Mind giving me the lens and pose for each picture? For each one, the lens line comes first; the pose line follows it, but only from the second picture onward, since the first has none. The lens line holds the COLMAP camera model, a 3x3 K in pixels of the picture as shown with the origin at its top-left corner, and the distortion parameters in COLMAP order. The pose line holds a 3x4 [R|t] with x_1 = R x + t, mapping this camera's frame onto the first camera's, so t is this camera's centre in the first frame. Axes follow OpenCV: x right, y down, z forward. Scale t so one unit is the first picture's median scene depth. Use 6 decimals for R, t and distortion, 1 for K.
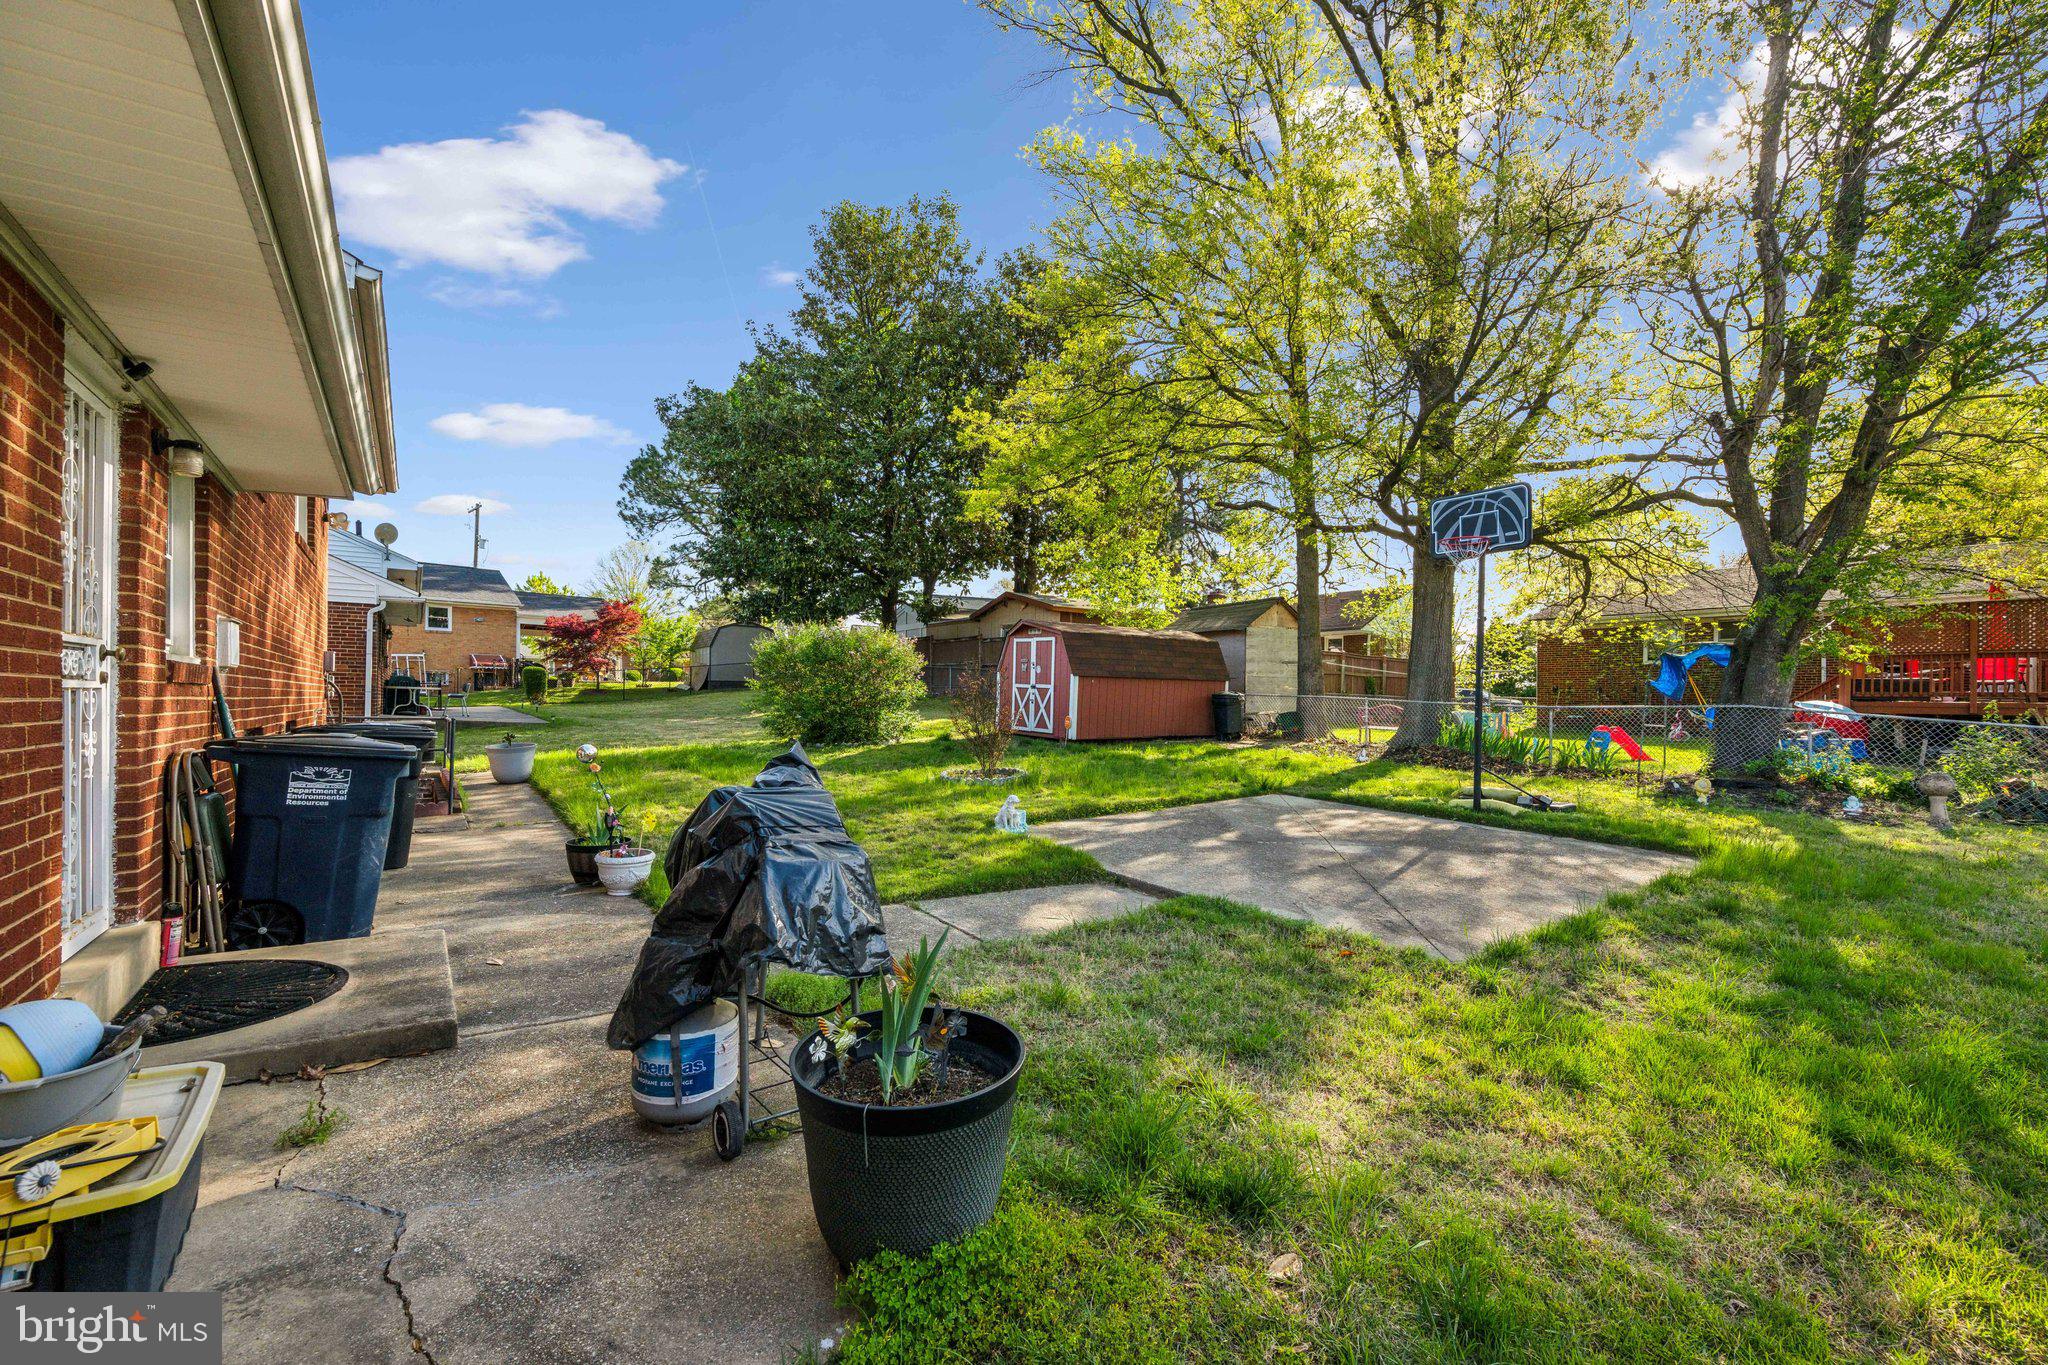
lens RADIAL K [[836.2, 0, 1024.0], [0, 836.2, 682.5], [0, 0, 1]] dist [-0.000534, -0.000018]
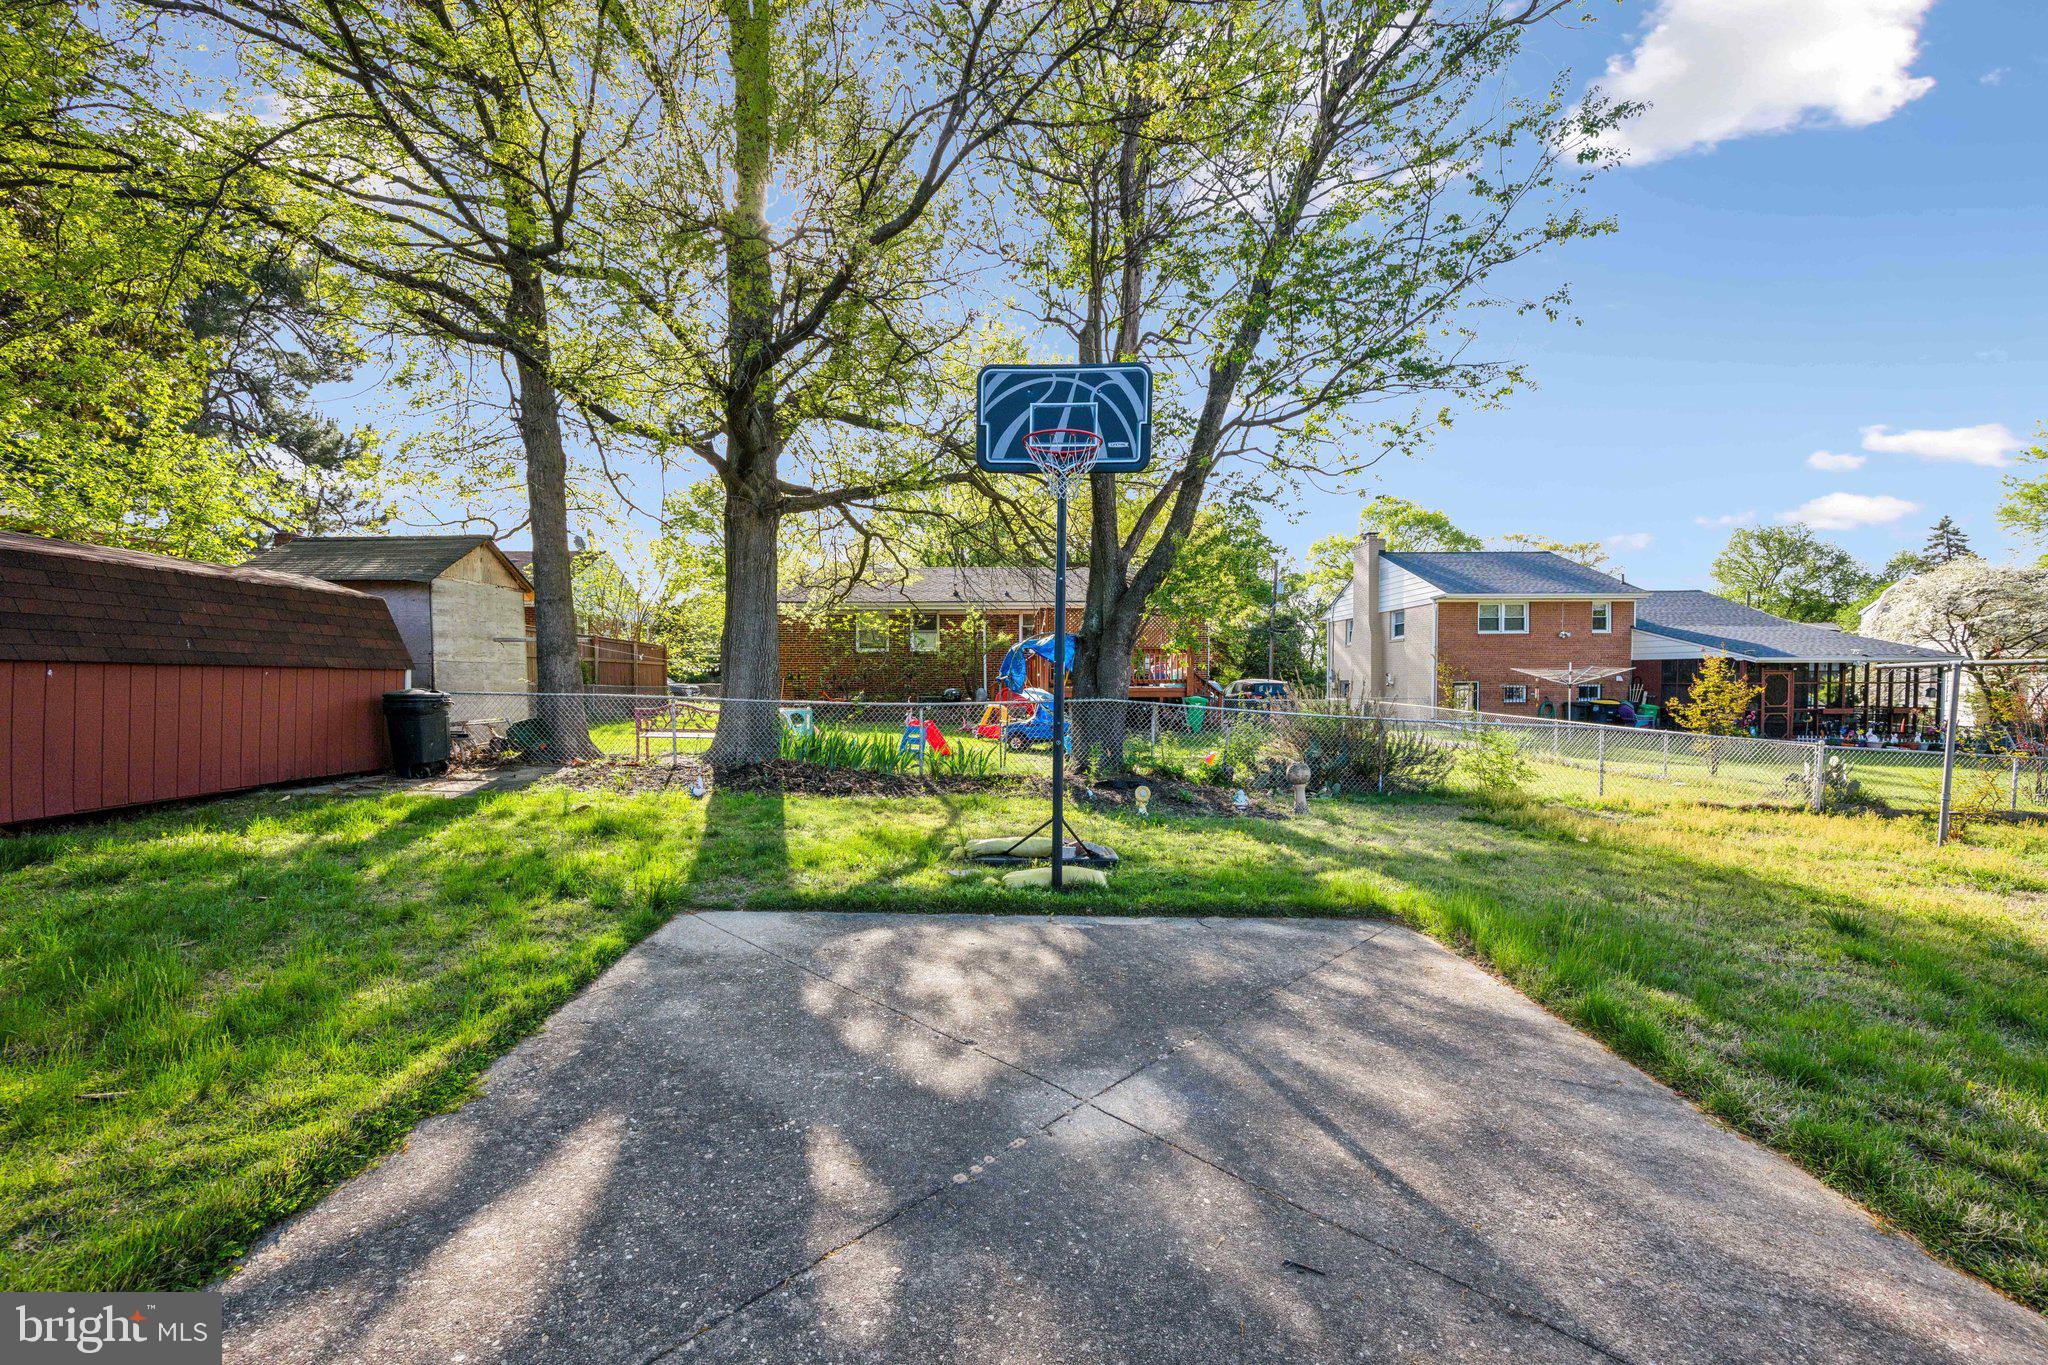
lens RADIAL K [[836.2, 0, 1024.0], [0, 836.2, 682.5], [0, 0, 1]] dist [-0.000534, -0.000018]
pose [[0.558832, -0.008278, 0.829239, 0.008800], [-0.004982, 0.999899, 0.013339, -0.002570], [-0.829266, -0.011586, 0.558734, 0.355288]]
